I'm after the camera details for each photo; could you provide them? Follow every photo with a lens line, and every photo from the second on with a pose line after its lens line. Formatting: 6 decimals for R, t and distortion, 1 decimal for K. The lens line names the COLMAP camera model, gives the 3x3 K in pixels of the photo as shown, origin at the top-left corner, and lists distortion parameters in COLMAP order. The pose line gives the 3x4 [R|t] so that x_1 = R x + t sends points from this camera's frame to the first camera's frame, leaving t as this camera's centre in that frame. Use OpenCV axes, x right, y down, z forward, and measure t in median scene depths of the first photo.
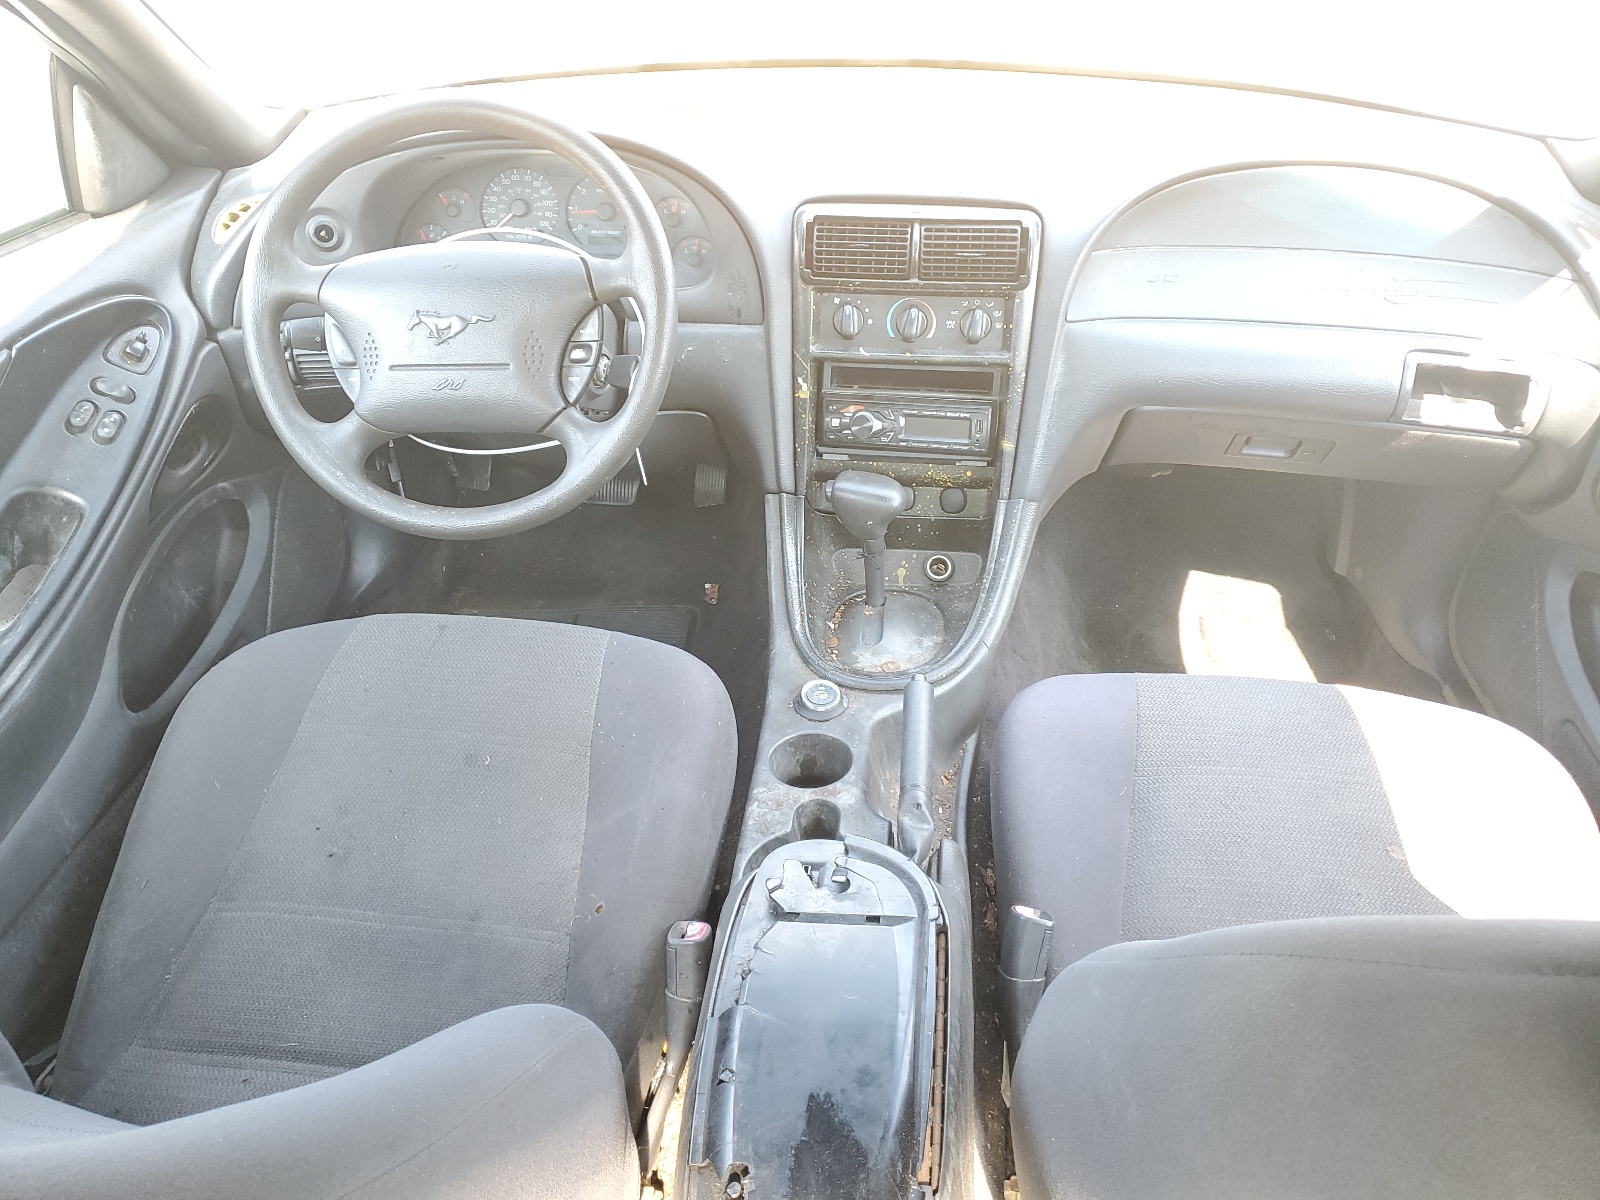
lens RADIAL K [[1213.6, 0, 800.6], [0, 1213.6, 599.6], [0, 0, 1]] dist [0.002121, 0.000027]
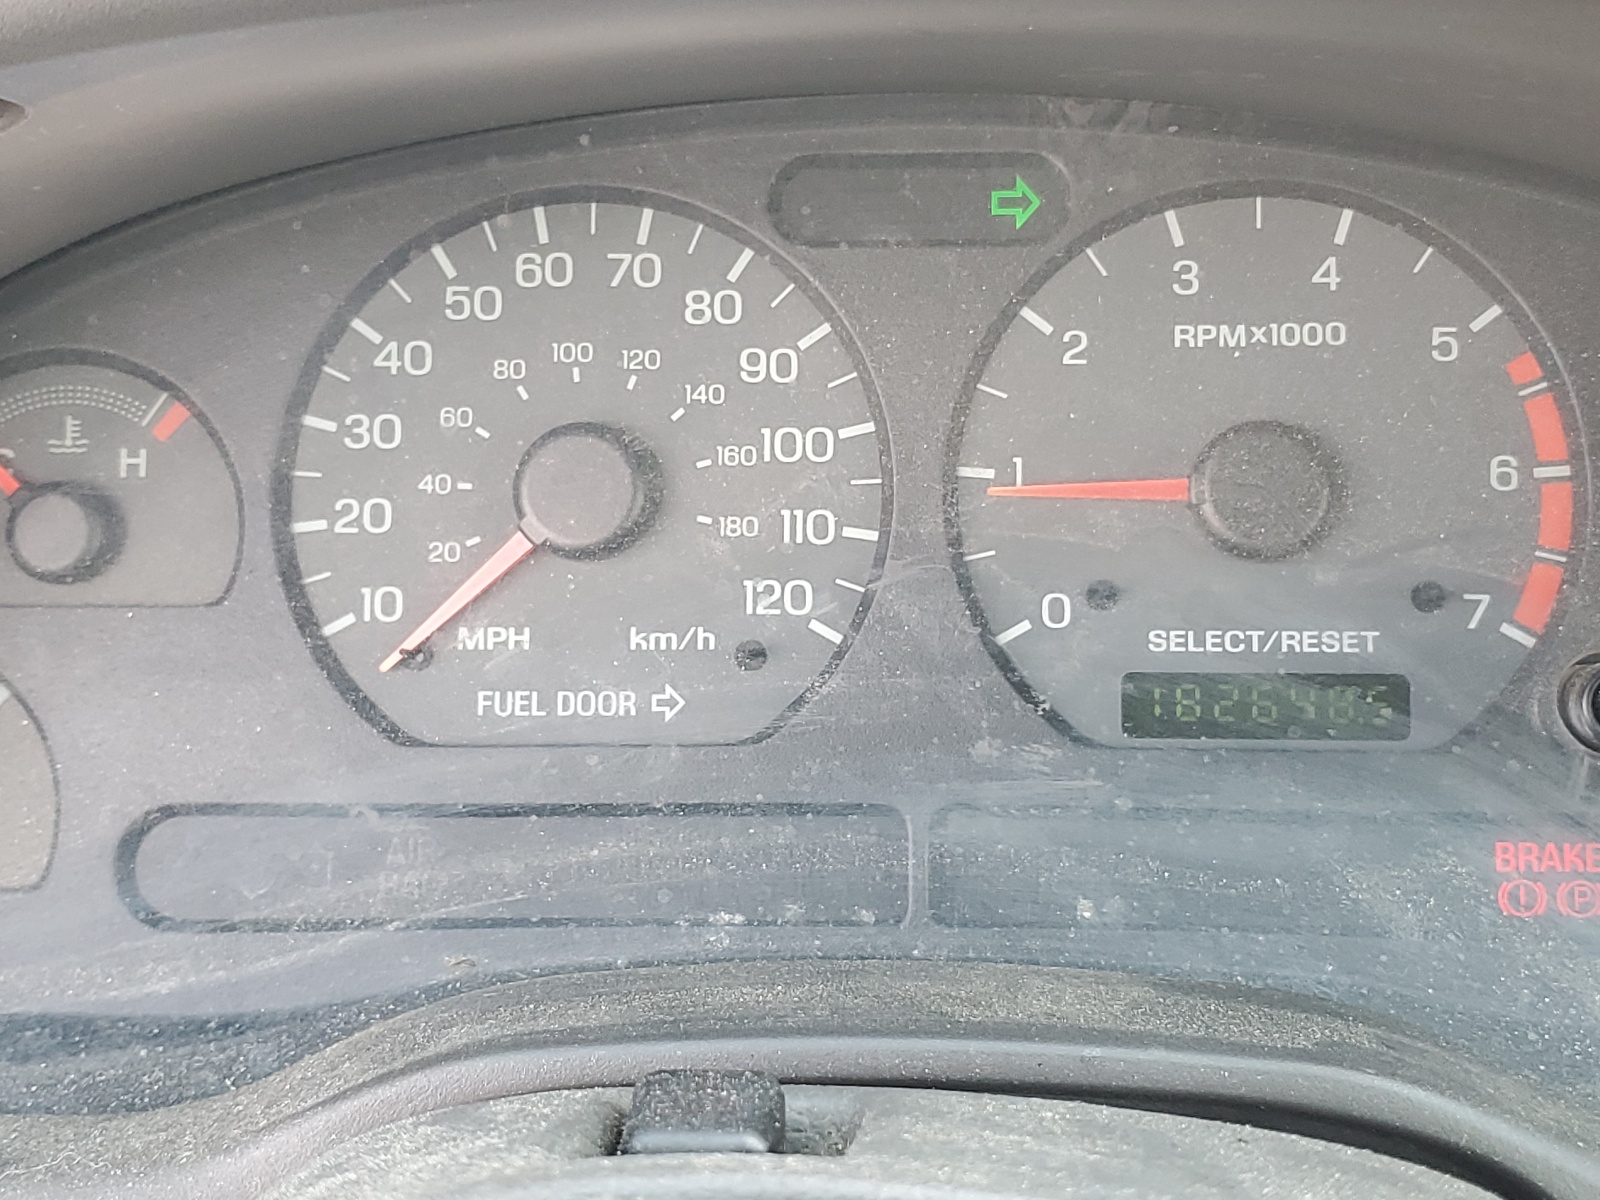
lens RADIAL K [[1213.6, 0, 798.9], [0, 1213.6, 599.9], [0, 0, 1]] dist [0.002121, 0.000027]
pose [[0.996629, -0.050095, 0.064970, -0.217388], [0.062625, 0.976118, -0.208018, -0.282862], [-0.052997, 0.211386, 0.975965, 0.875405]]
